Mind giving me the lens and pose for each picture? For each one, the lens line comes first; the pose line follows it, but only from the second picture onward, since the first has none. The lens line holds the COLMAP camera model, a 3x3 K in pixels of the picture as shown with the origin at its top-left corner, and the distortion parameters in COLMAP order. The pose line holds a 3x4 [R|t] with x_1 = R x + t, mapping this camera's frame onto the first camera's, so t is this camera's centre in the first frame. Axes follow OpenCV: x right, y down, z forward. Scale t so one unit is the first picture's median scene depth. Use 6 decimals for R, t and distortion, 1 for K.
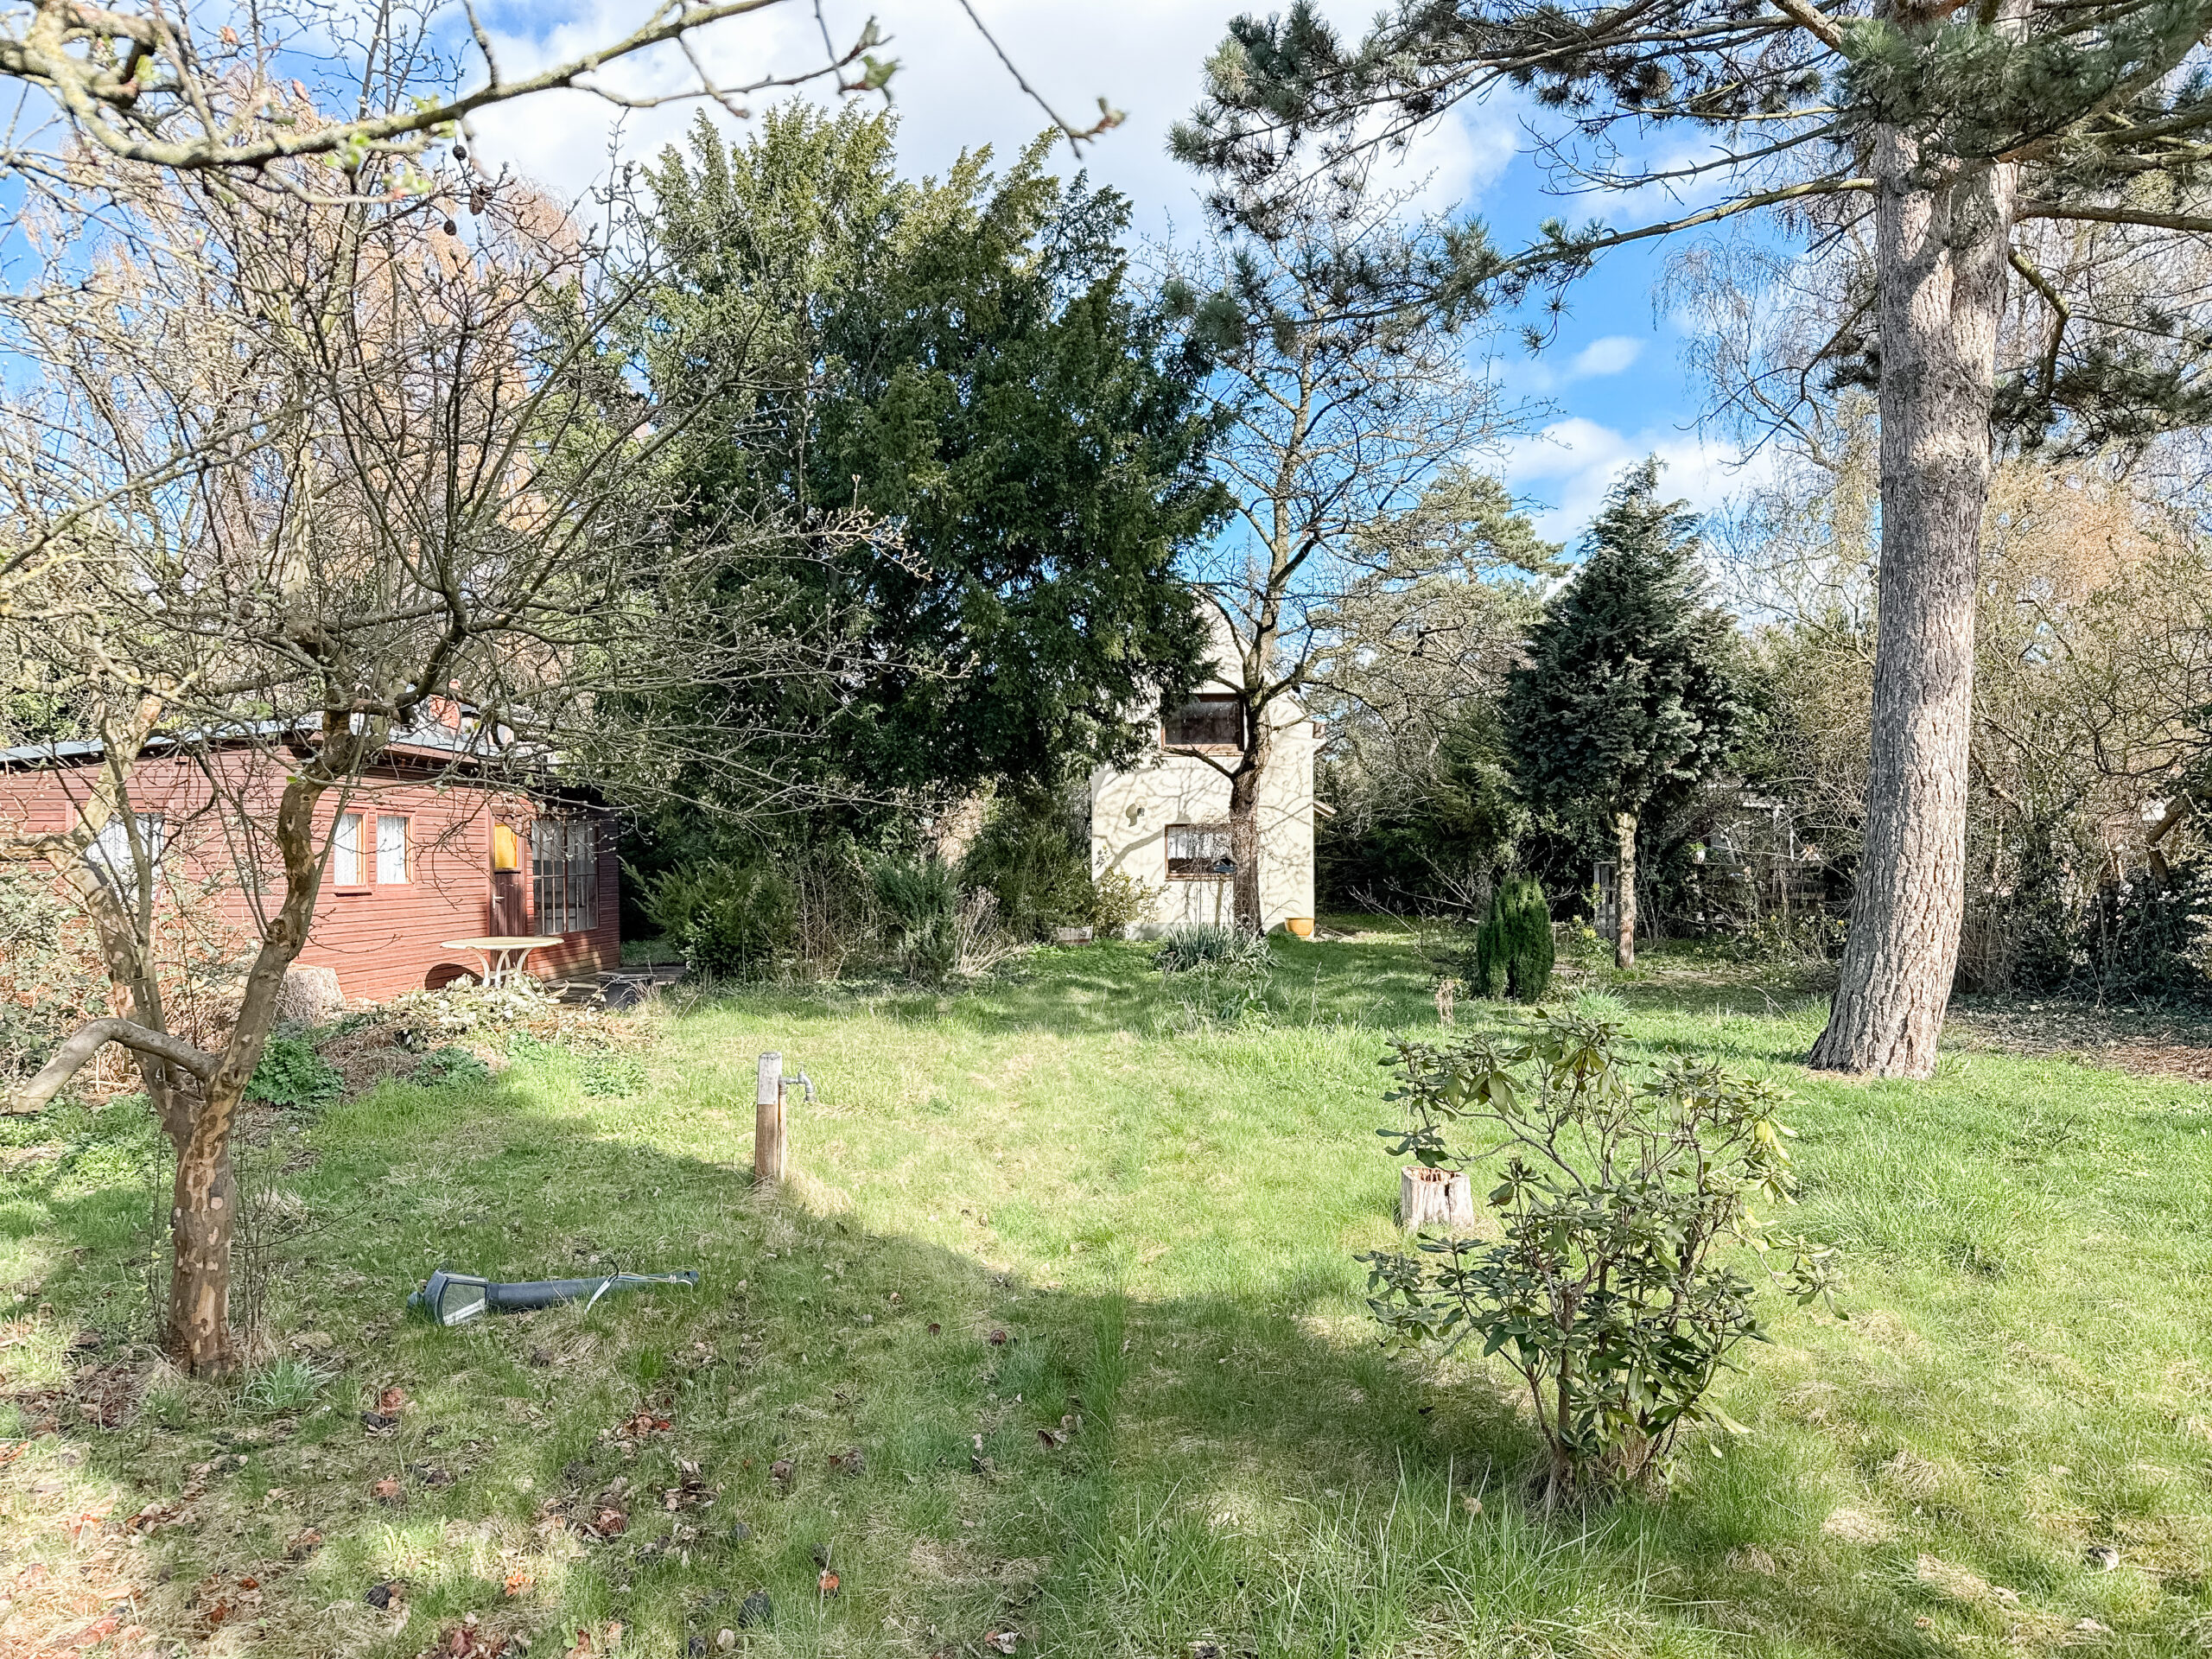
lens RADIAL K [[1544.2, 0, 1106.0], [0, 1544.2, 829.5], [0, 0, 1]] dist [0.039080, 0.000134]
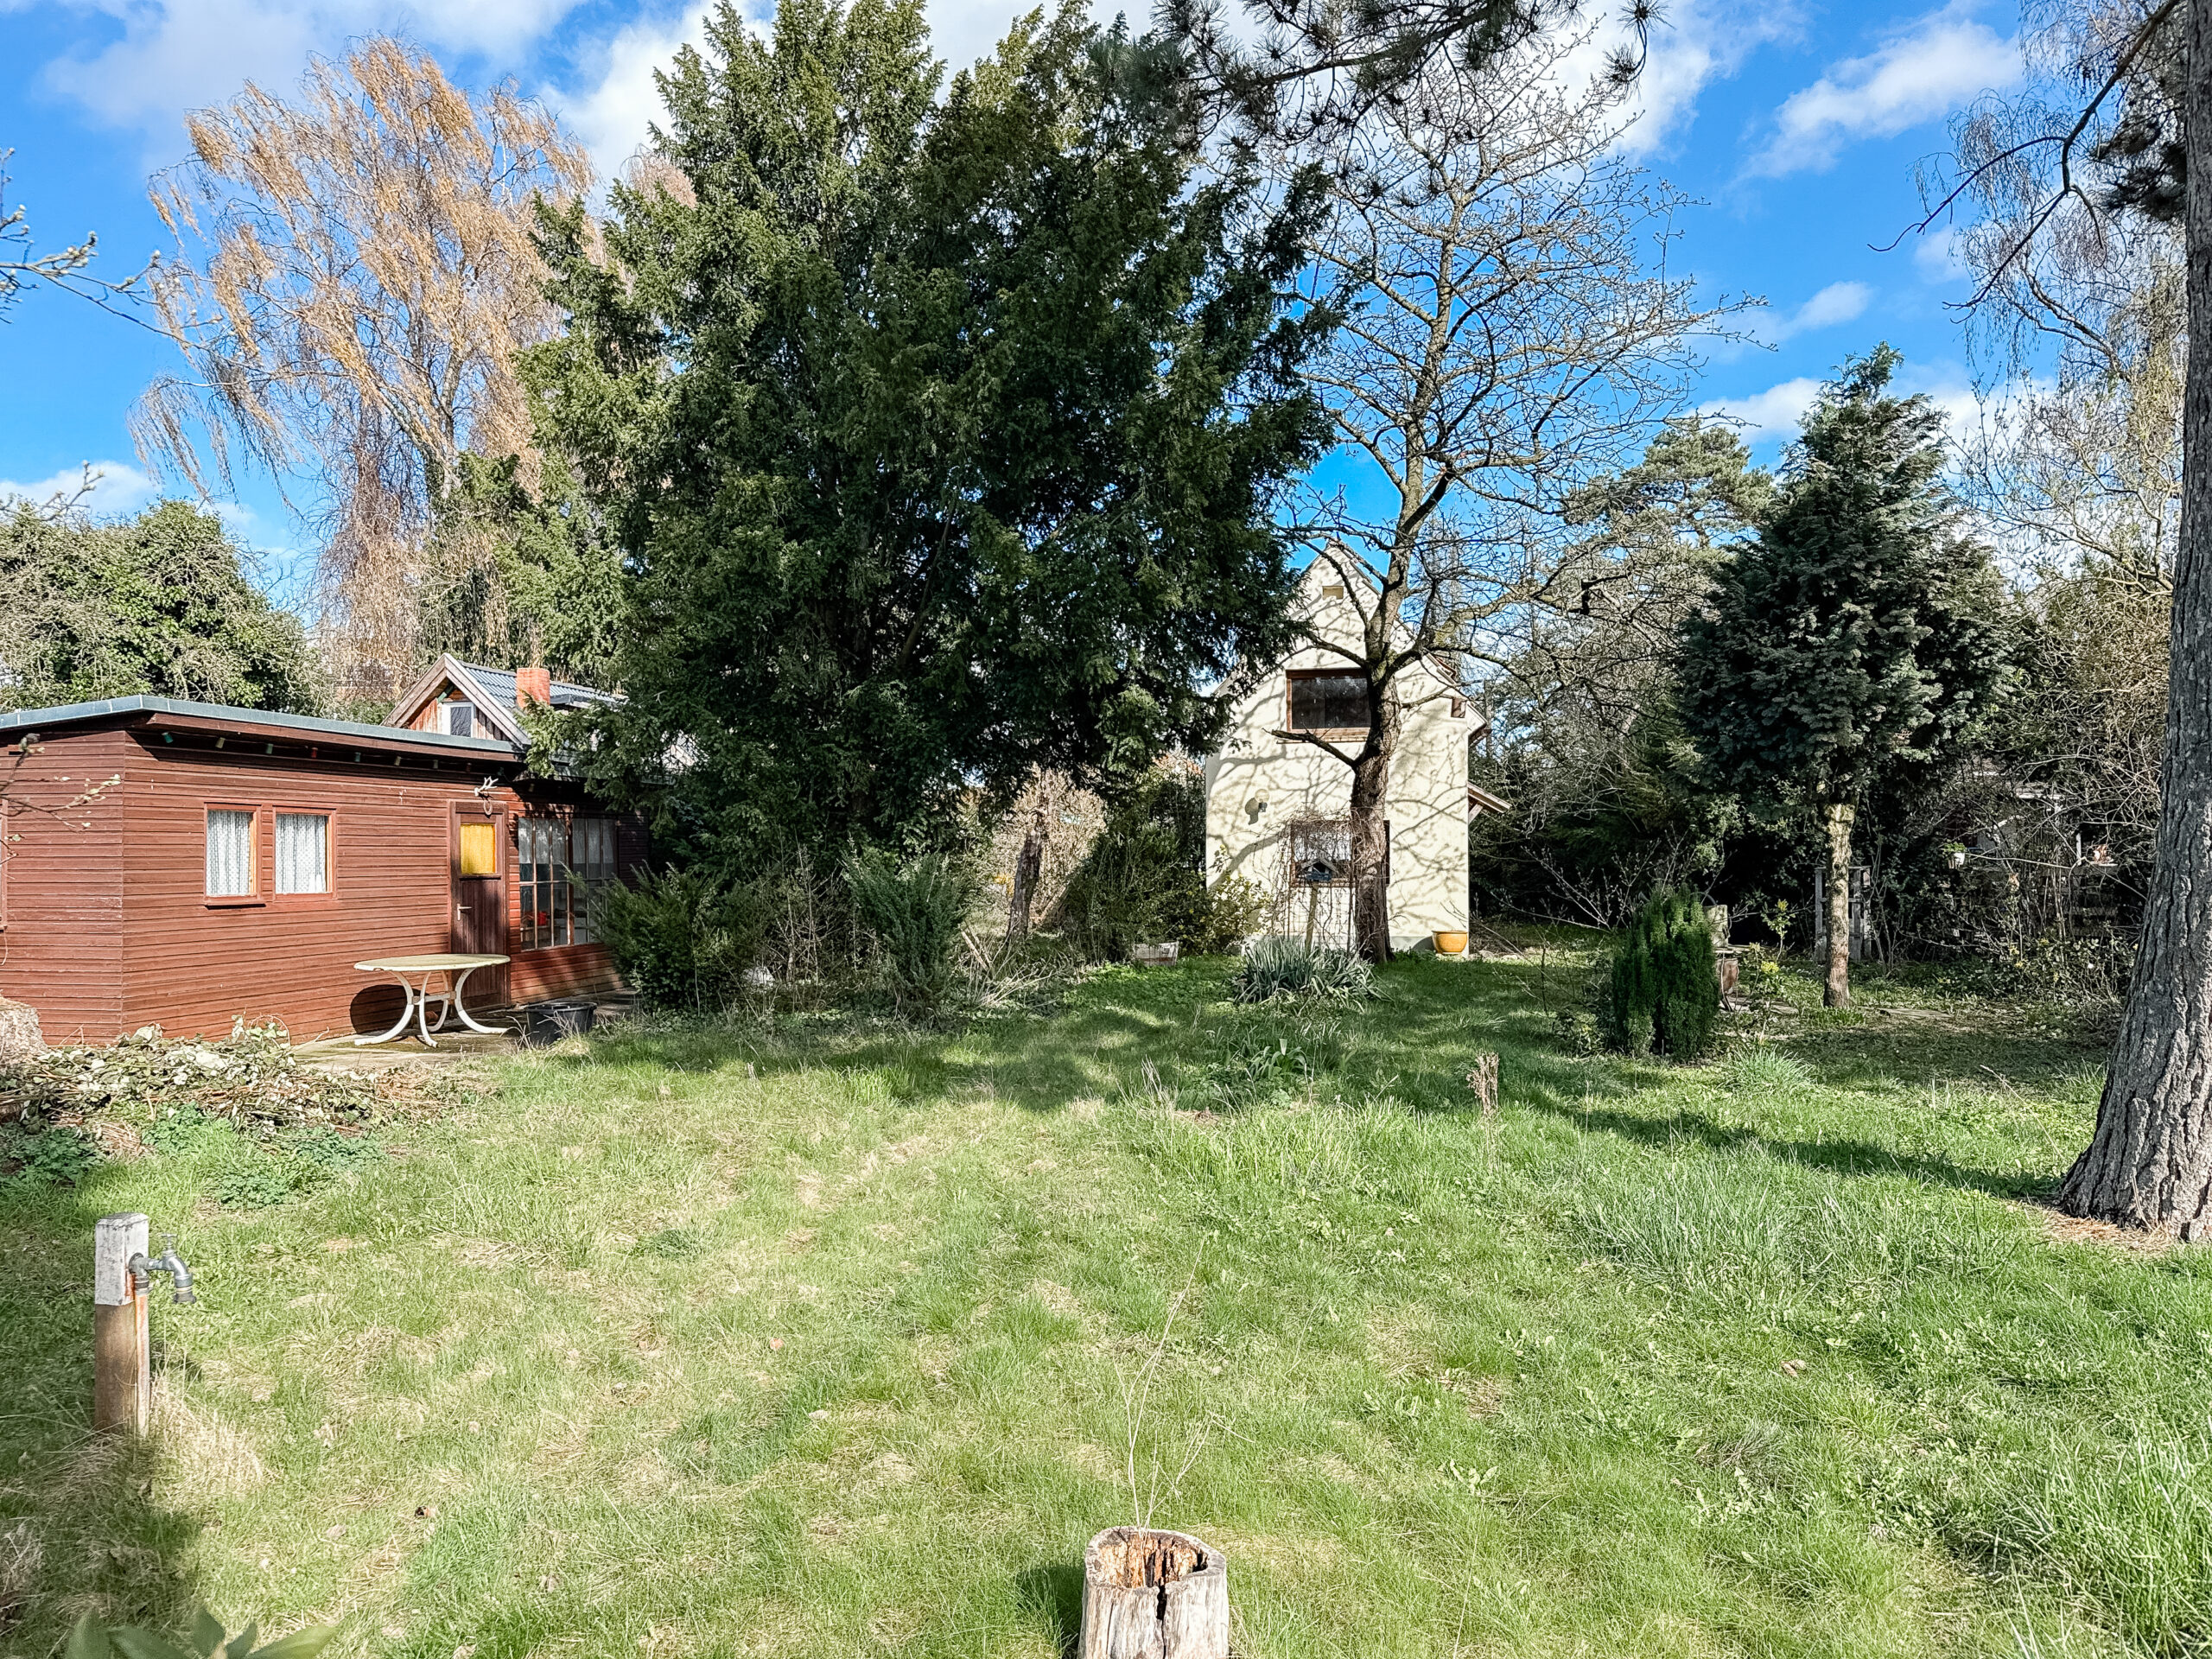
lens RADIAL K [[1556.3, 0, 1116.1], [0, 1556.3, 847.7], [0, 0, 1]] dist [0.048523, -0.053464]
pose [[0.989850, -0.000407, -0.142113, 0.076815], [0.002380, 0.999903, 0.013718, -0.000903], [0.142094, -0.013917, 0.989755, 0.149585]]
